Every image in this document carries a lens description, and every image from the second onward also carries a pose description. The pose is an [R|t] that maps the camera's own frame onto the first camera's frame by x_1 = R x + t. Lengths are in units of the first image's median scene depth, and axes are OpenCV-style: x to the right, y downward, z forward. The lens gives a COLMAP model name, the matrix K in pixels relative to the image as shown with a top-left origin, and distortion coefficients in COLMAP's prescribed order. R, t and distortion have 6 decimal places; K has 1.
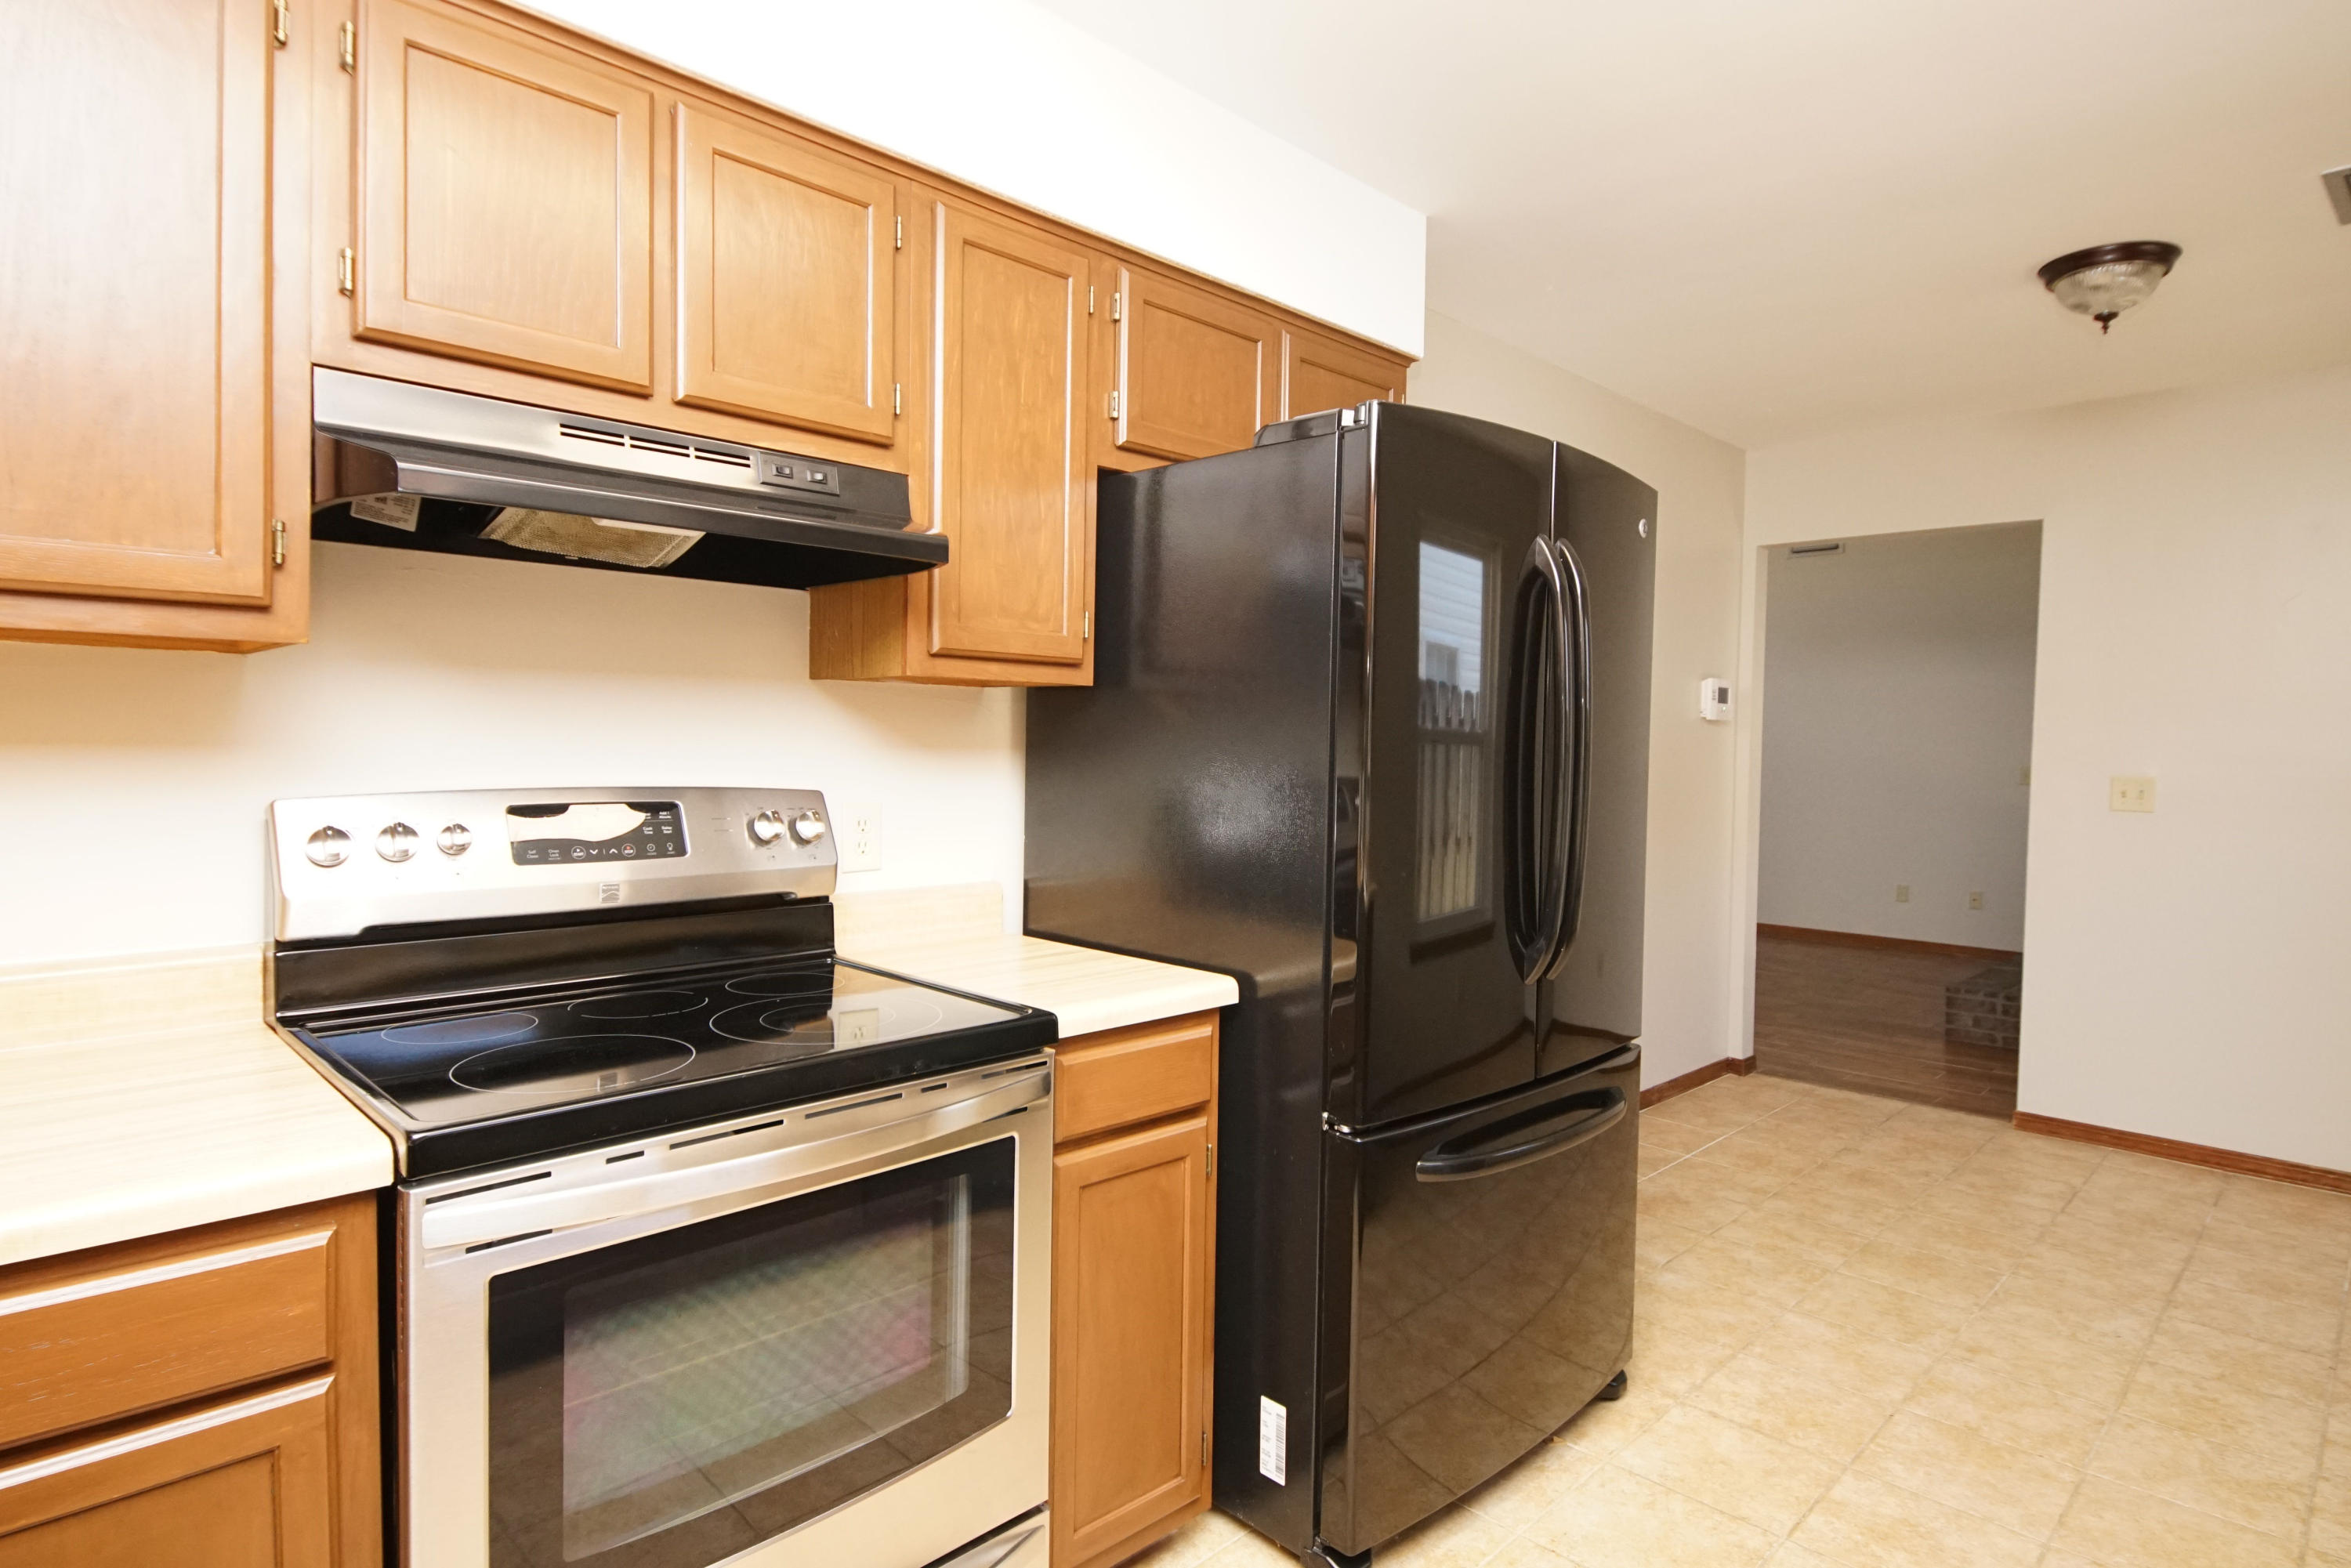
lens RADIAL K [[1279.8, 0, 1130.7], [0, 1279.8, 779.3], [0, 0, 1]] dist [0.028308, -0.028844]
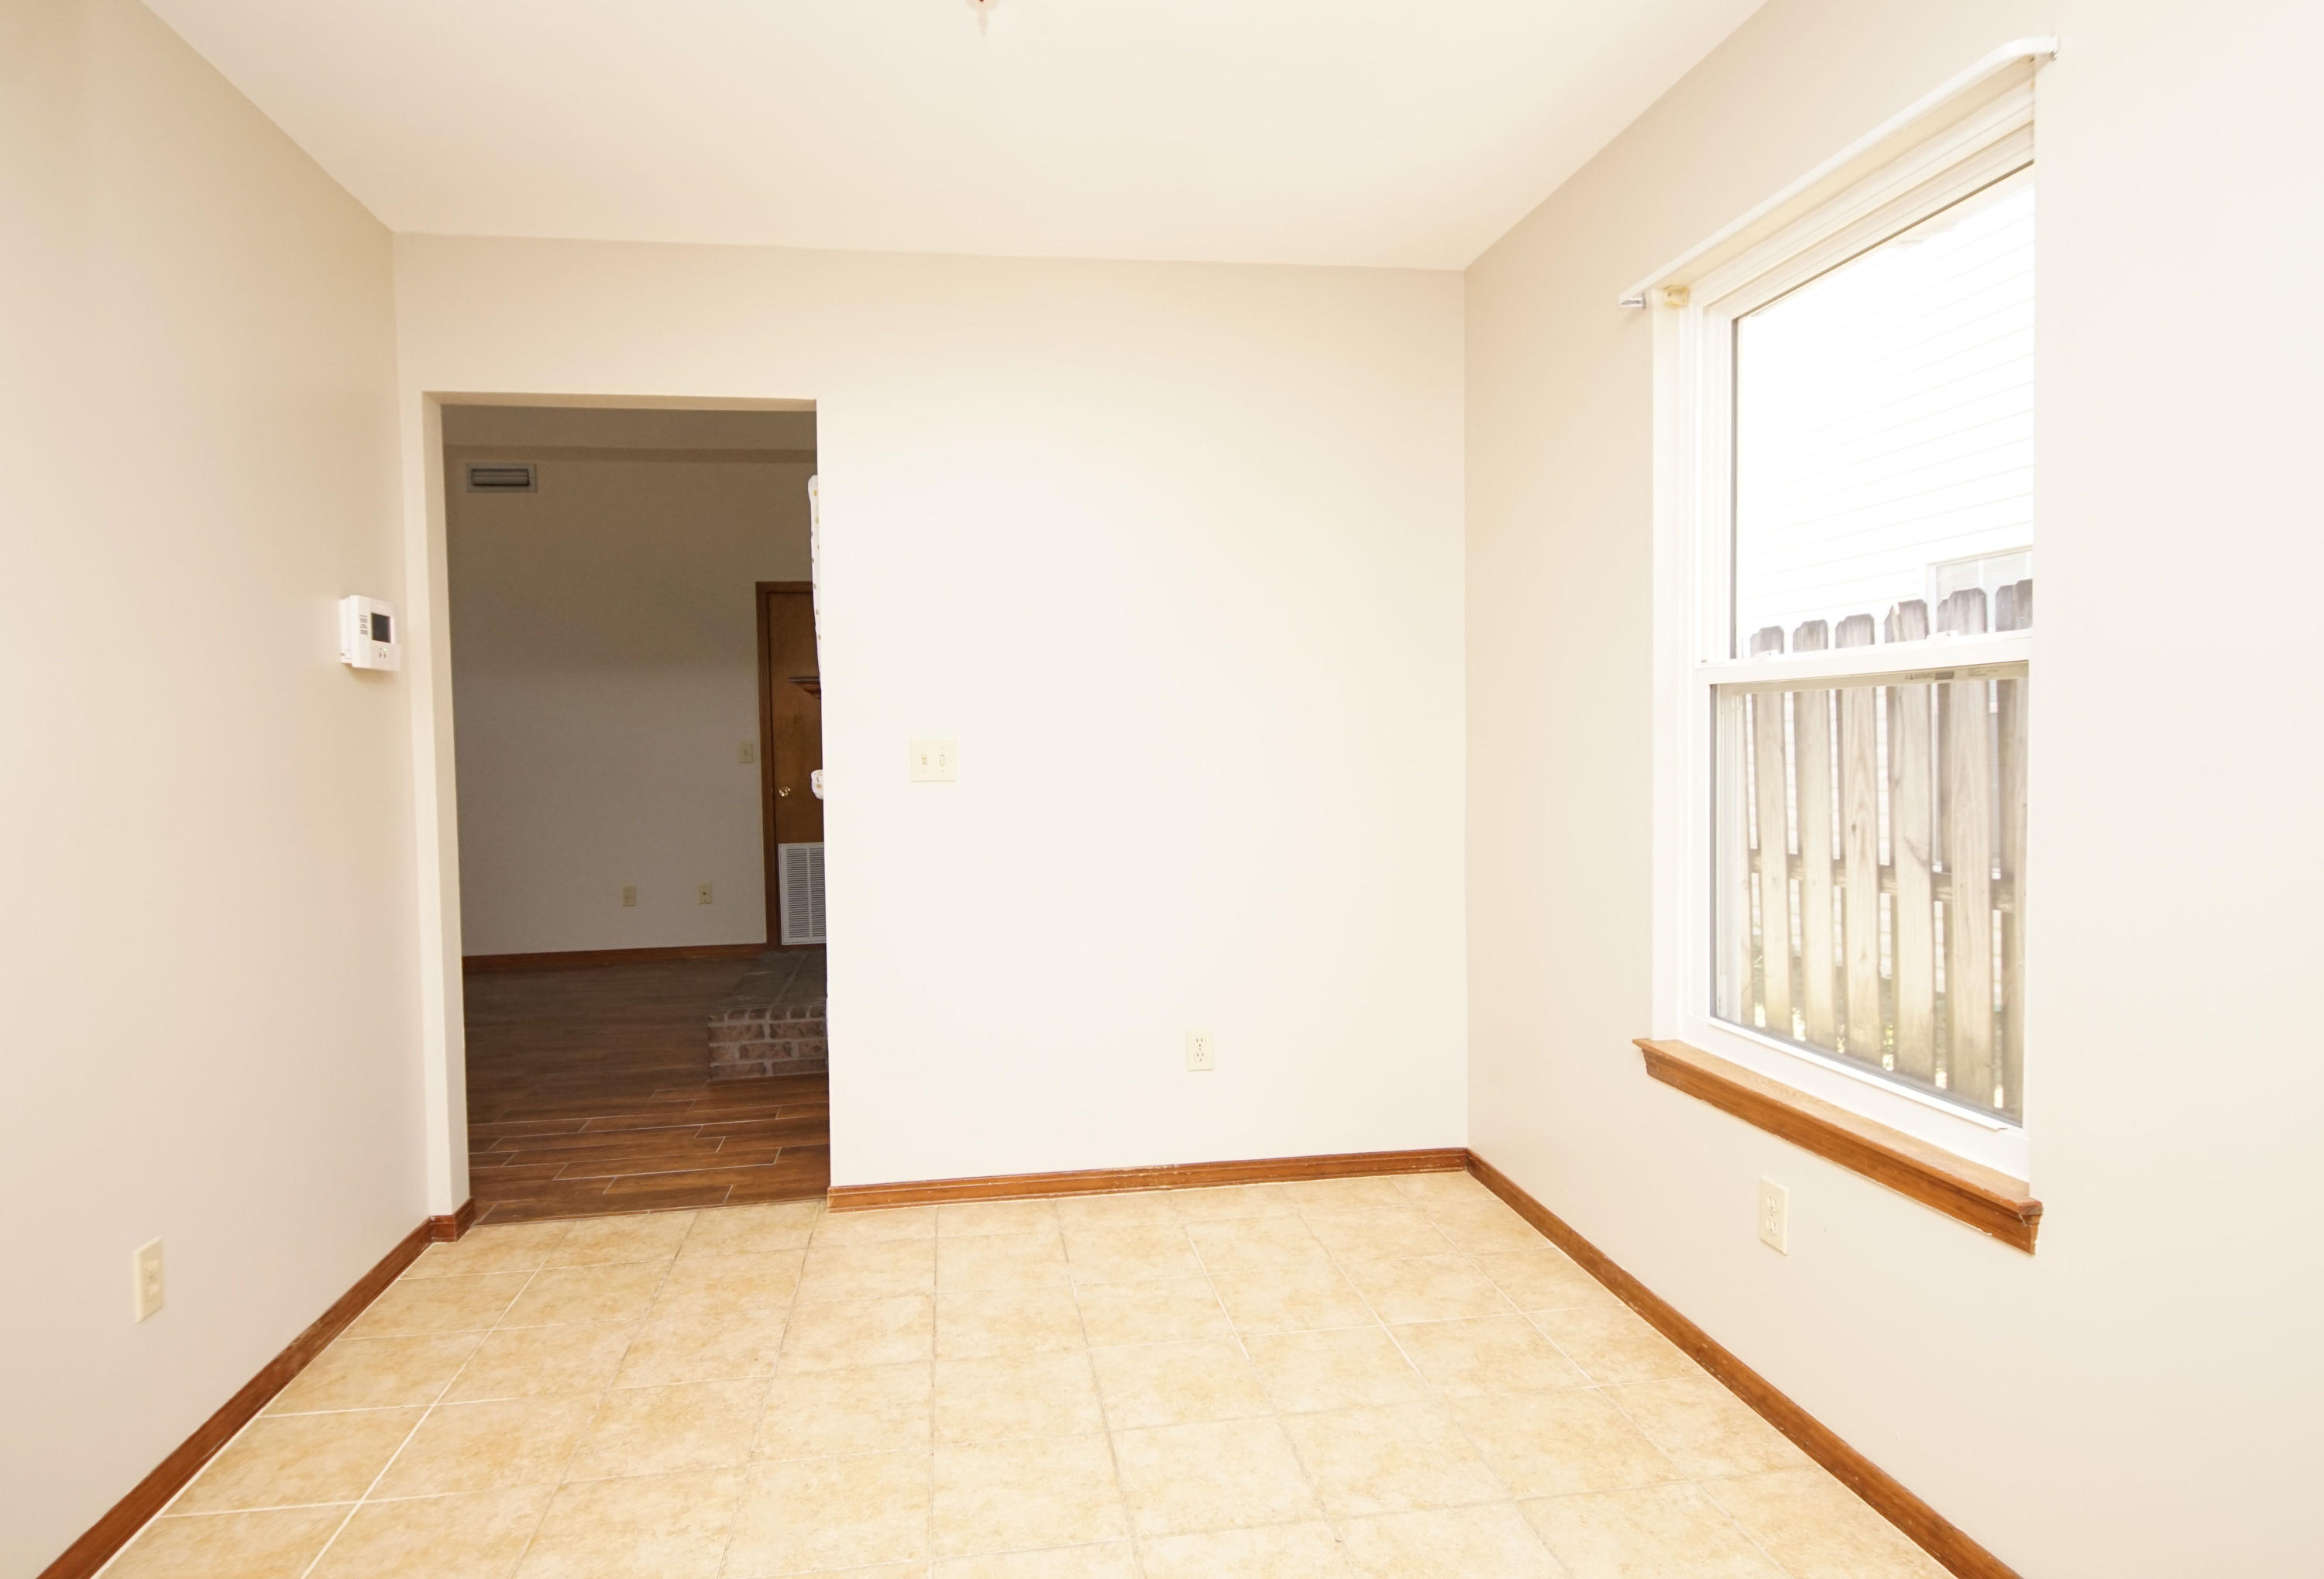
lens RADIAL K [[1286.5, 0, 1163.9], [0, 1286.5, 754.9], [0, 0, 1]] dist [-0.003542, -0.002334]
pose [[0.571815, -0.044644, 0.819167, 0.241242], [0.056628, 0.998284, 0.014877, 0.006311], [-0.818426, 0.037881, 0.573362, 0.494549]]
